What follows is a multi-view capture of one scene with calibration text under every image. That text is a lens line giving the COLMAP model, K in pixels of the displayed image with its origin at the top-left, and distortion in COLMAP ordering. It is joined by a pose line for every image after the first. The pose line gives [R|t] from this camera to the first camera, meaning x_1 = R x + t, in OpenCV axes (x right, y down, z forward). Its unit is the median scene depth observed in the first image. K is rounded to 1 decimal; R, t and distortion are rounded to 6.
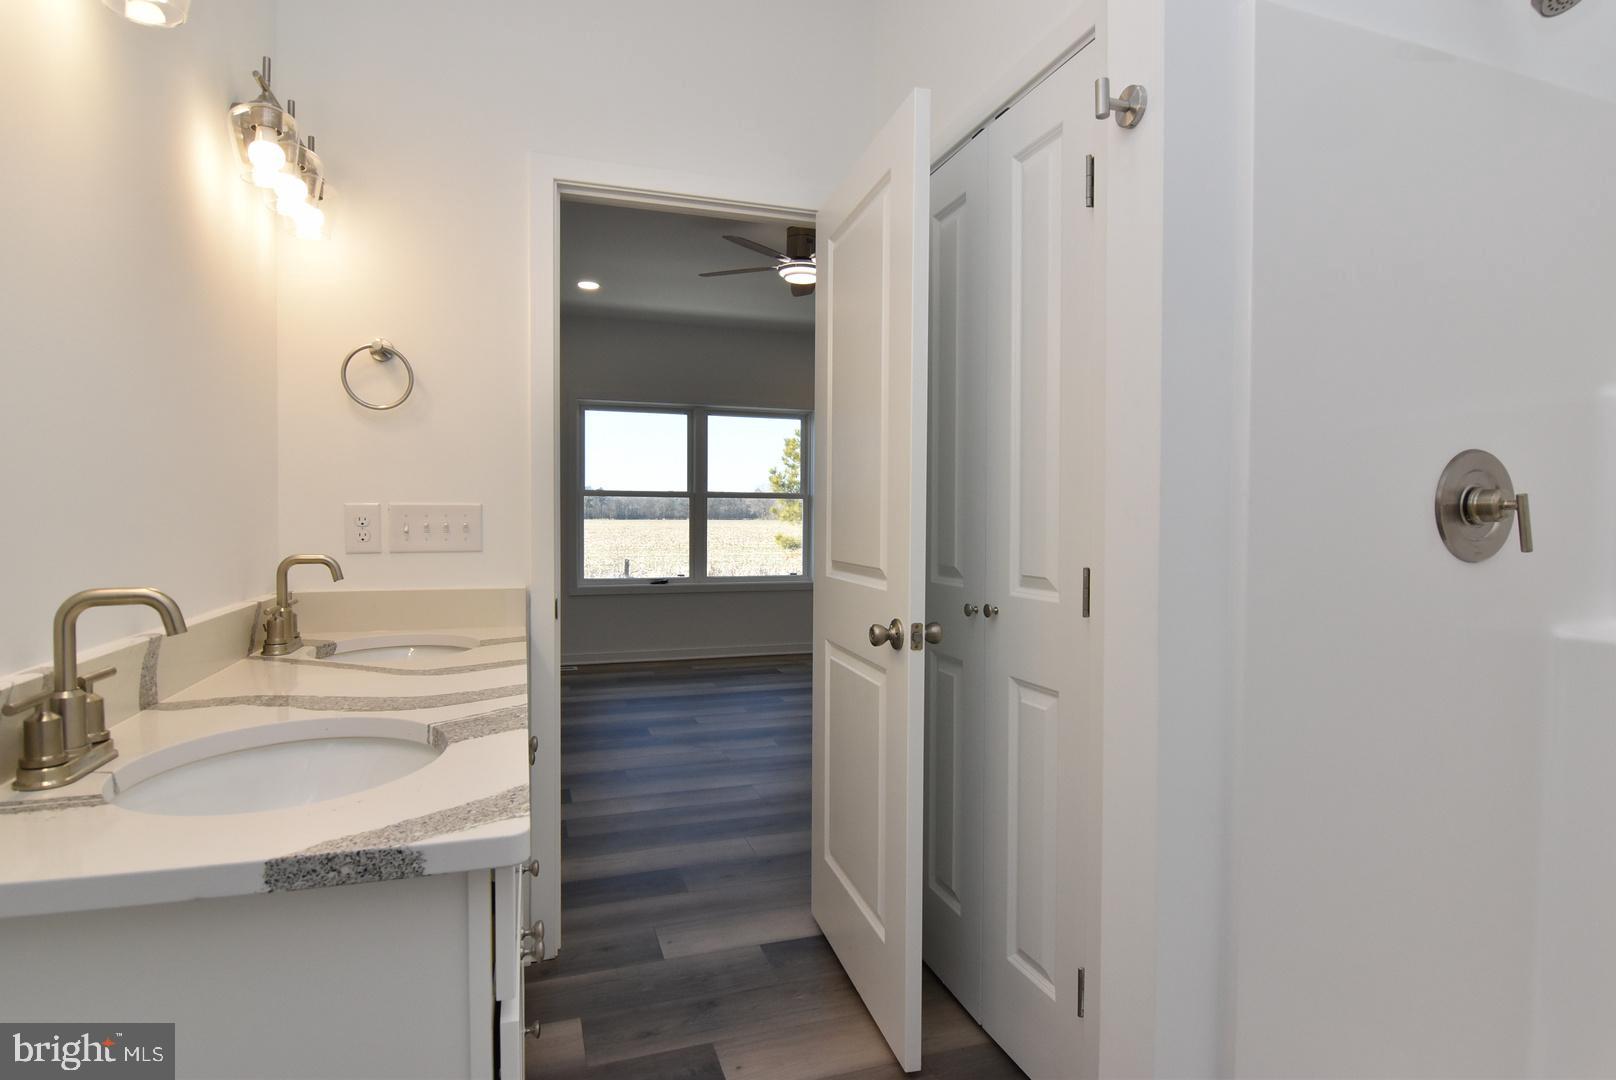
lens RADIAL K [[858.3, 0, 812.8], [0, 858.3, 539.2], [0, 0, 1]] dist [0.004717, -0.019845]
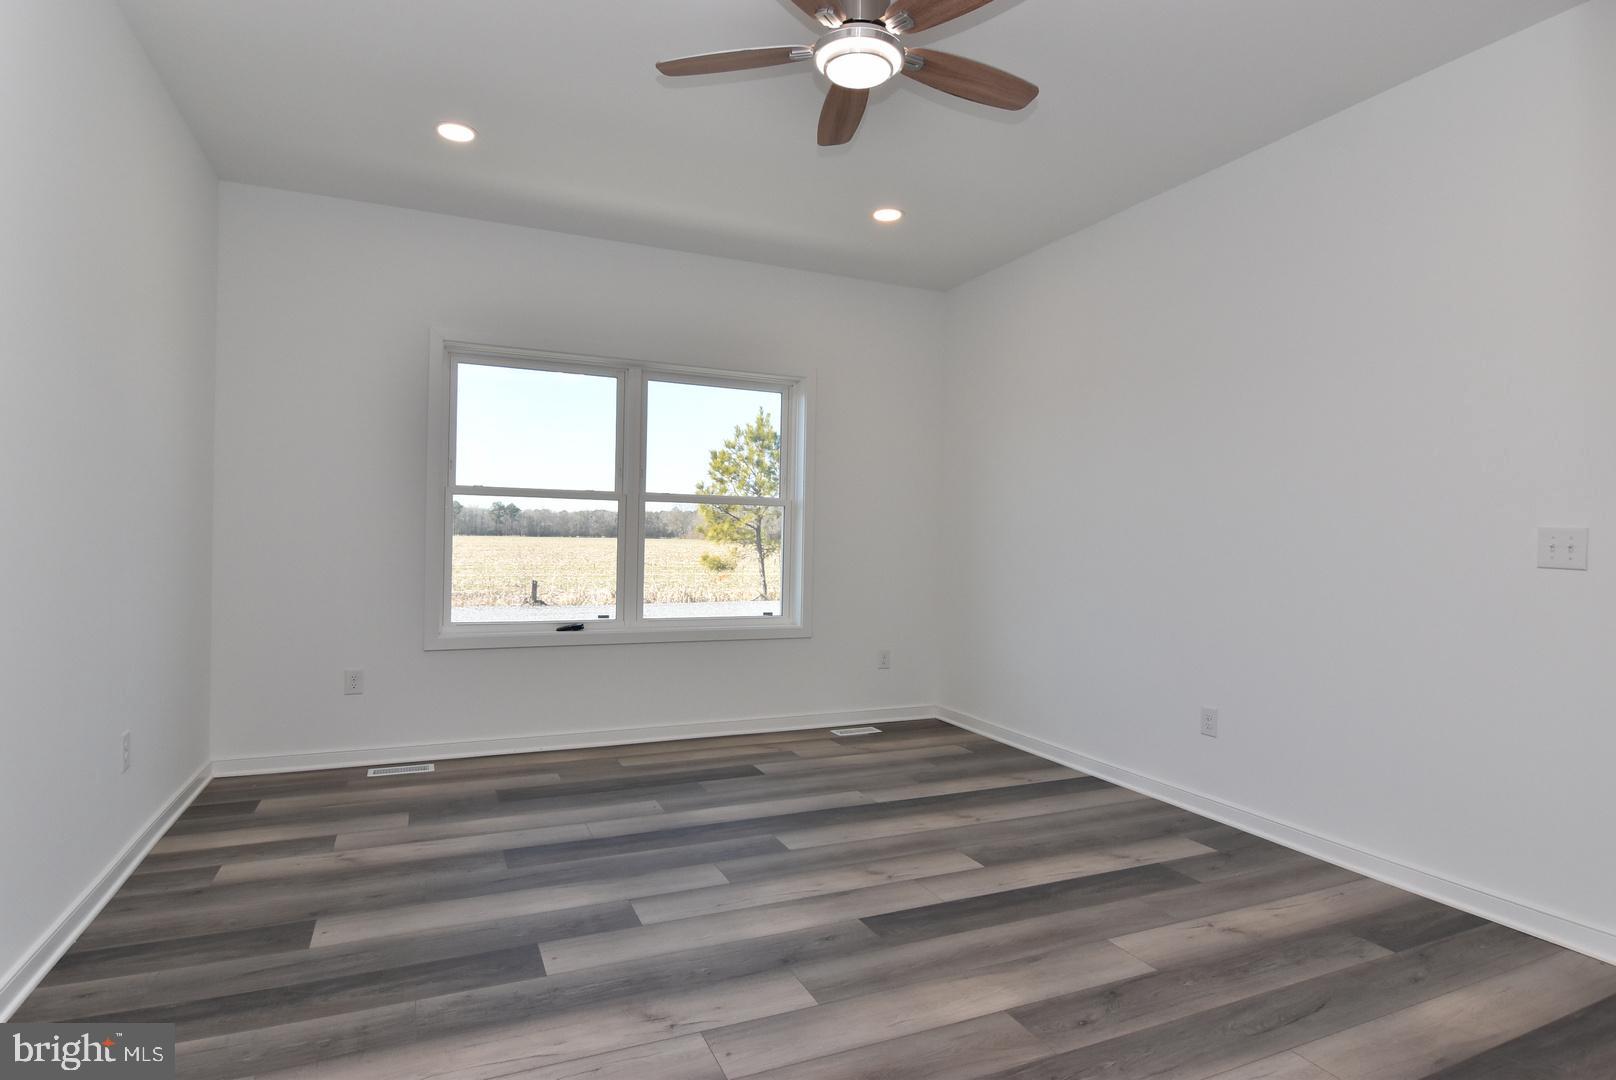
lens RADIAL K [[858.3, 0, 812.8], [0, 858.3, 539.2], [0, 0, 1]] dist [0.004717, -0.019845]
pose [[0.995365, 0.012855, 0.095303, -0.056119], [-0.010617, 0.999657, -0.023954, -0.003769], [-0.095578, 0.022831, 0.995160, 0.320319]]
